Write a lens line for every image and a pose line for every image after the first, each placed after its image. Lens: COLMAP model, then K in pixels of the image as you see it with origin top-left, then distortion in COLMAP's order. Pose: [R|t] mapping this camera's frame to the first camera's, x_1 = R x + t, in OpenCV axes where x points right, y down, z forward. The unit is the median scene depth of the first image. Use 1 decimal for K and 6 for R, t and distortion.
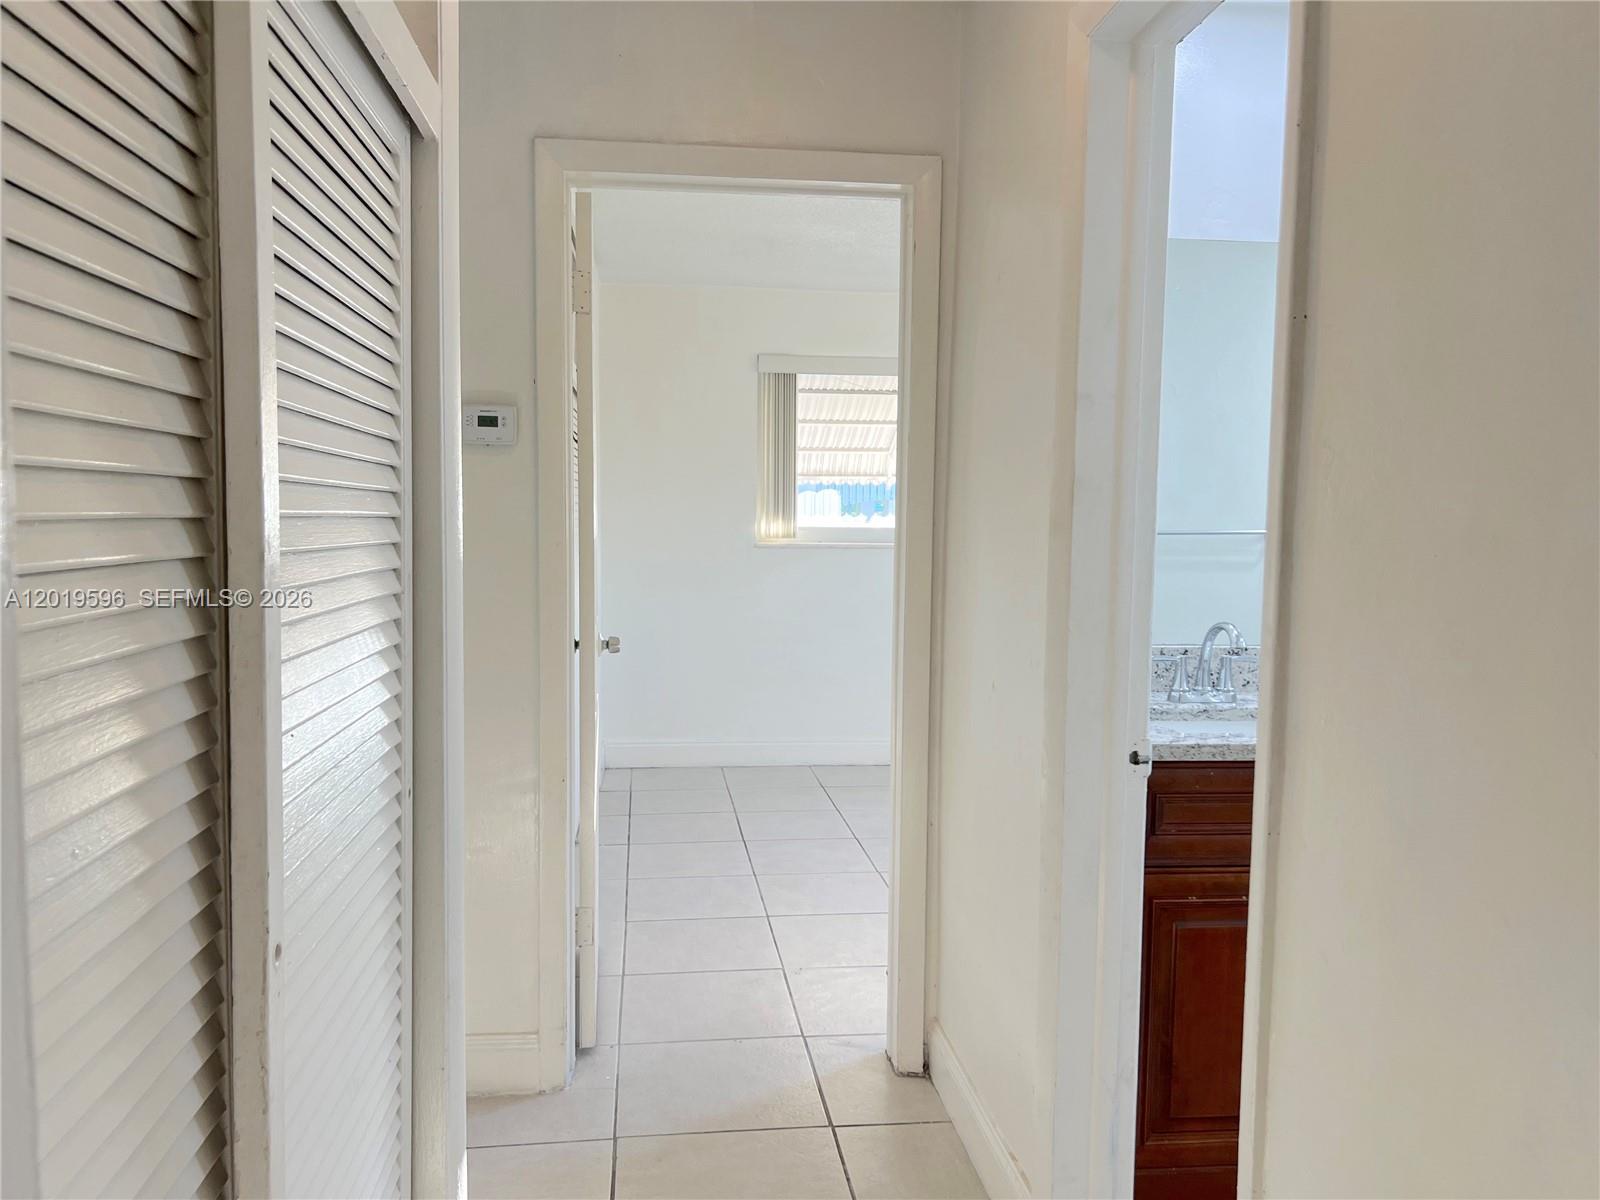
lens RADIAL K [[1211.2, 0, 800.0], [0, 1211.2, 600.0], [0, 0, 1]] dist [0.007692, 0.000059]
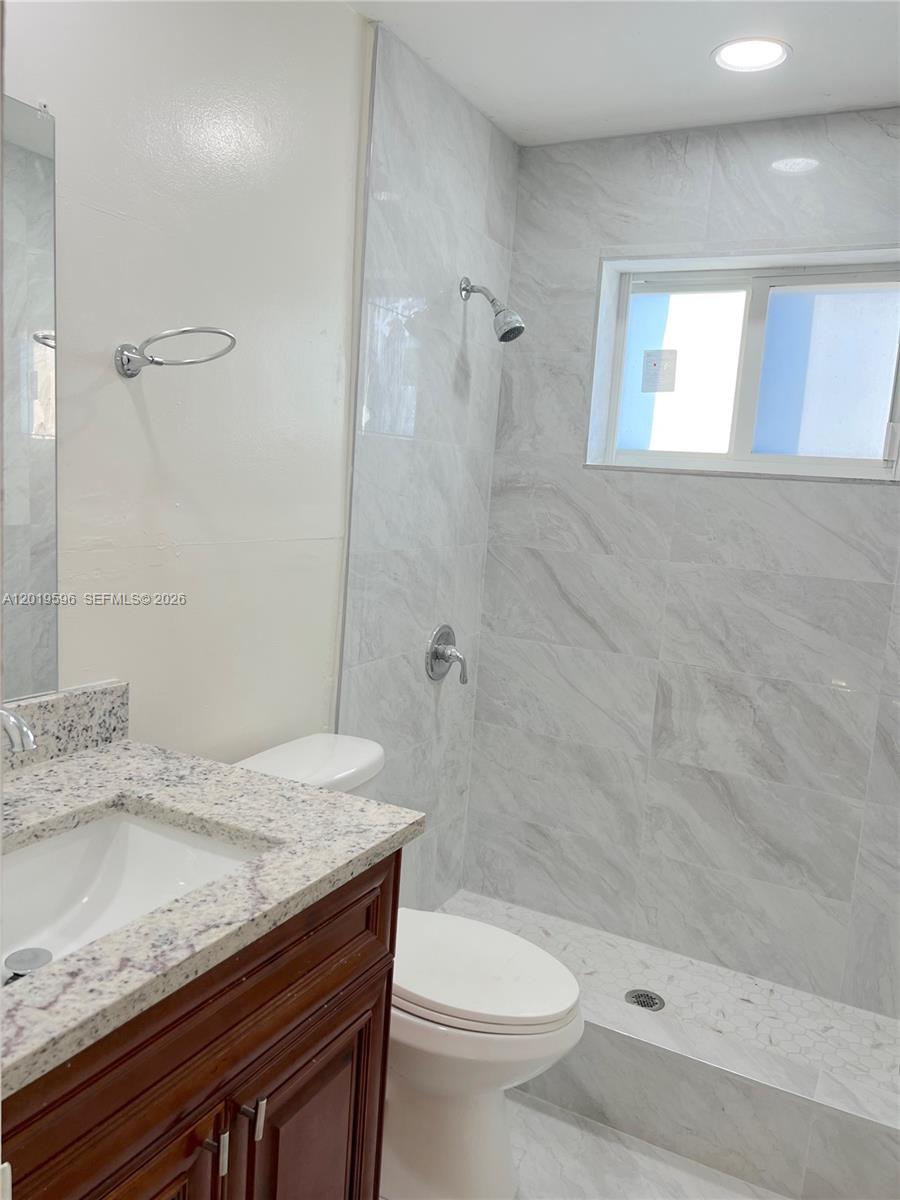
lens RADIAL K [[908.4, 0, 450.0], [0, 908.4, 600.0], [0, 0, 1]] dist [0.007692, 0.000059]
pose [[0.564104, -0.079643, 0.821854, 0.126433], [-0.000372, 0.995313, 0.096708, -0.096938], [-0.825704, -0.054859, 0.561430, 0.662780]]
